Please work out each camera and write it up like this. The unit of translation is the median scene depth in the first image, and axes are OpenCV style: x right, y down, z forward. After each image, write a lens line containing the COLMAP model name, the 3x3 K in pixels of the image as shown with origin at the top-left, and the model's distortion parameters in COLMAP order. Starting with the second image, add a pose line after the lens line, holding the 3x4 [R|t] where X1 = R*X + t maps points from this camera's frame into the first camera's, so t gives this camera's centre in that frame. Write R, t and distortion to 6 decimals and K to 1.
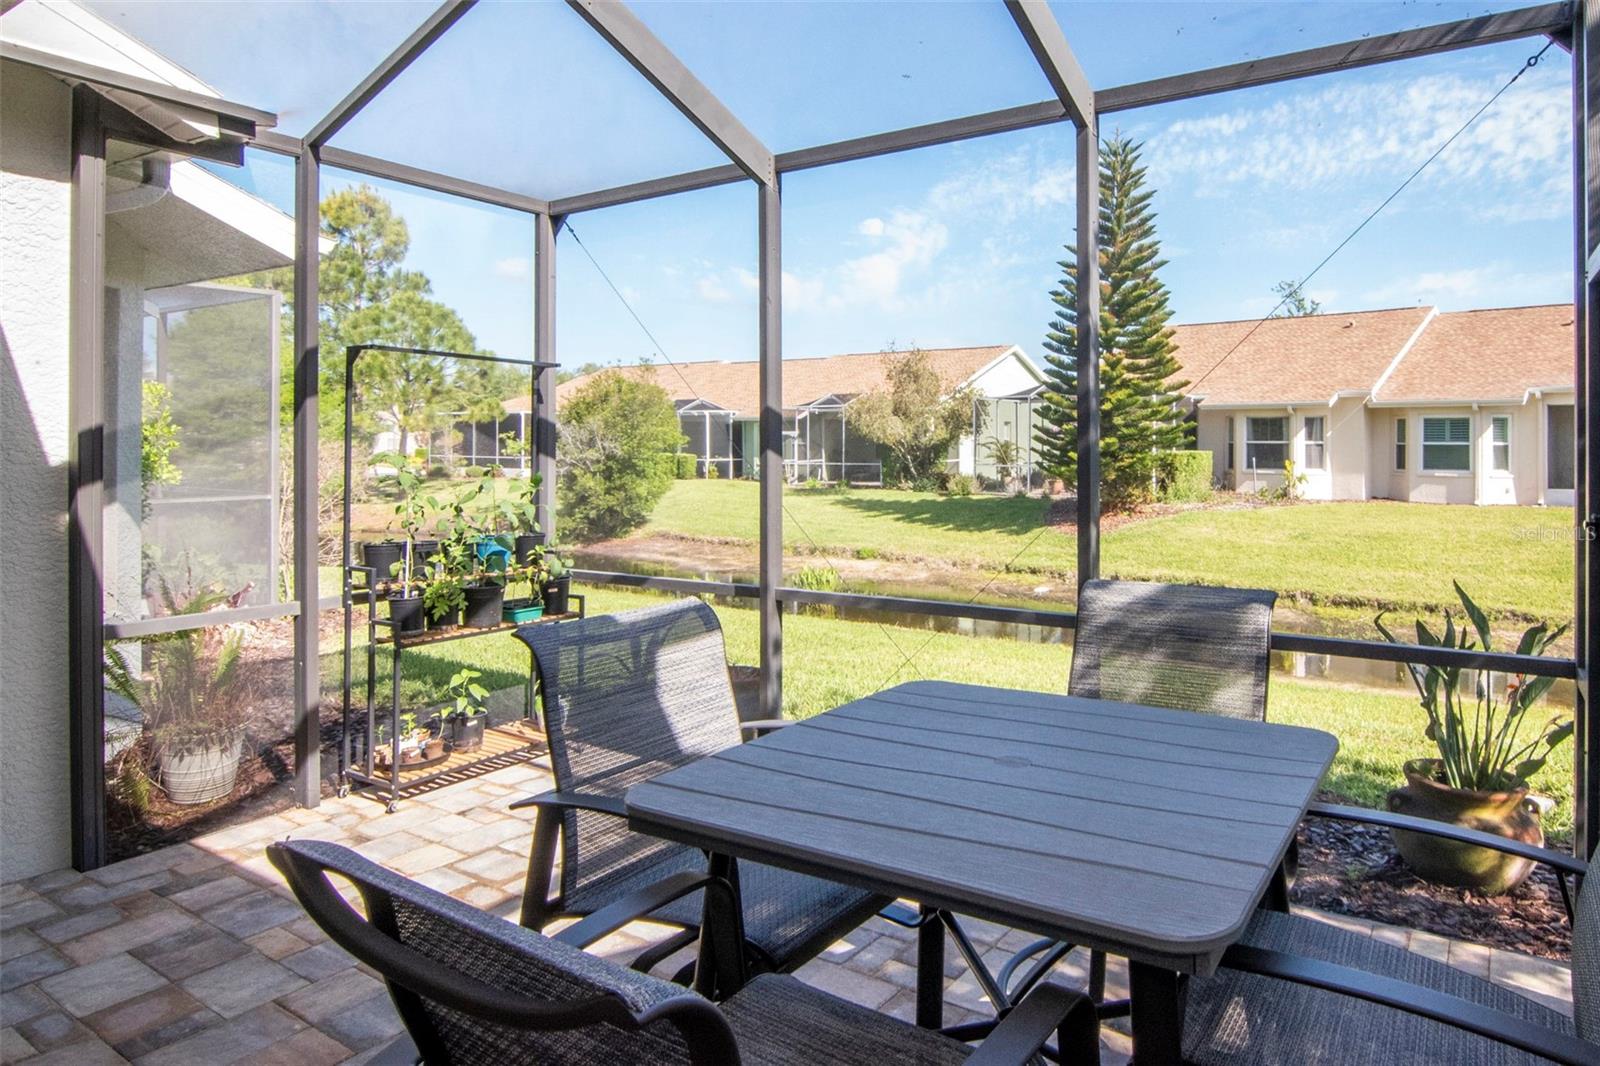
lens RADIAL K [[988.0, 0, 959.8], [0, 988.0, 438.7], [0, 0, 1]] dist [-0.000363, -0.012675]
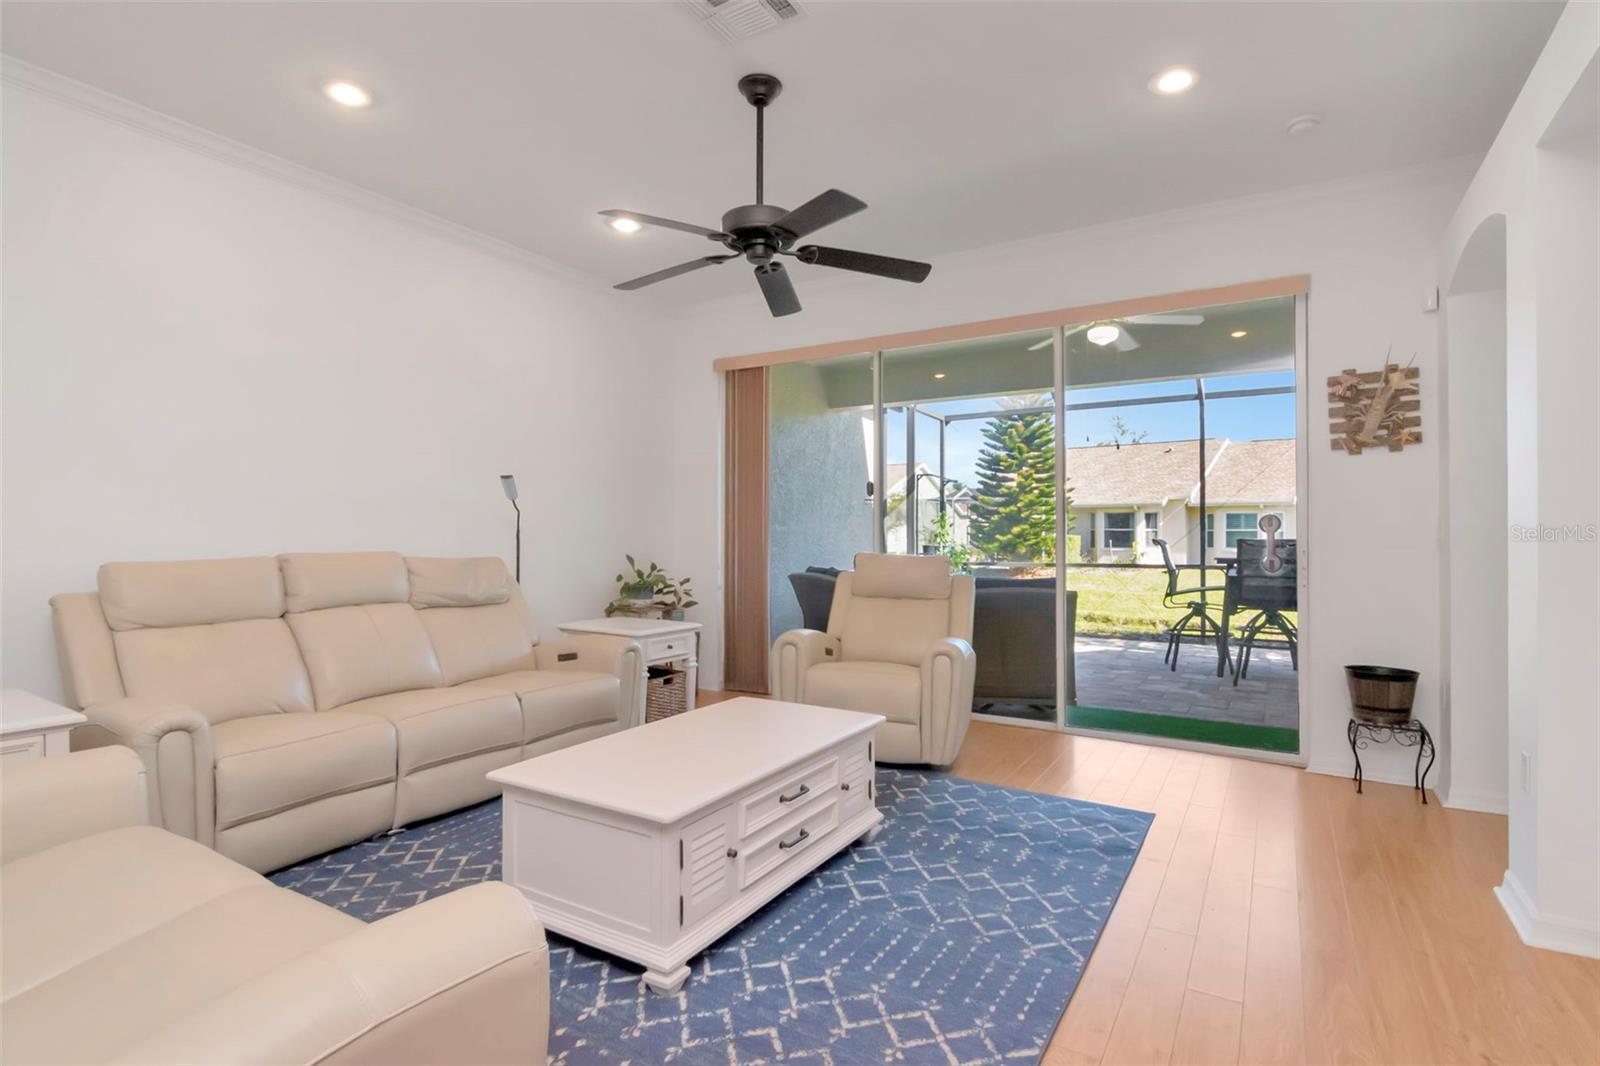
lens RADIAL K [[785.2, 0, 811.4], [0, 785.2, 531.4], [0, 0, 1]] dist [0.001689, -0.013040]
pose [[0.999949, 0.002449, -0.009818, -0.150469], [-0.002510, 0.999978, -0.006194, 0.015546], [0.009802, 0.006218, 0.999933, -0.200634]]
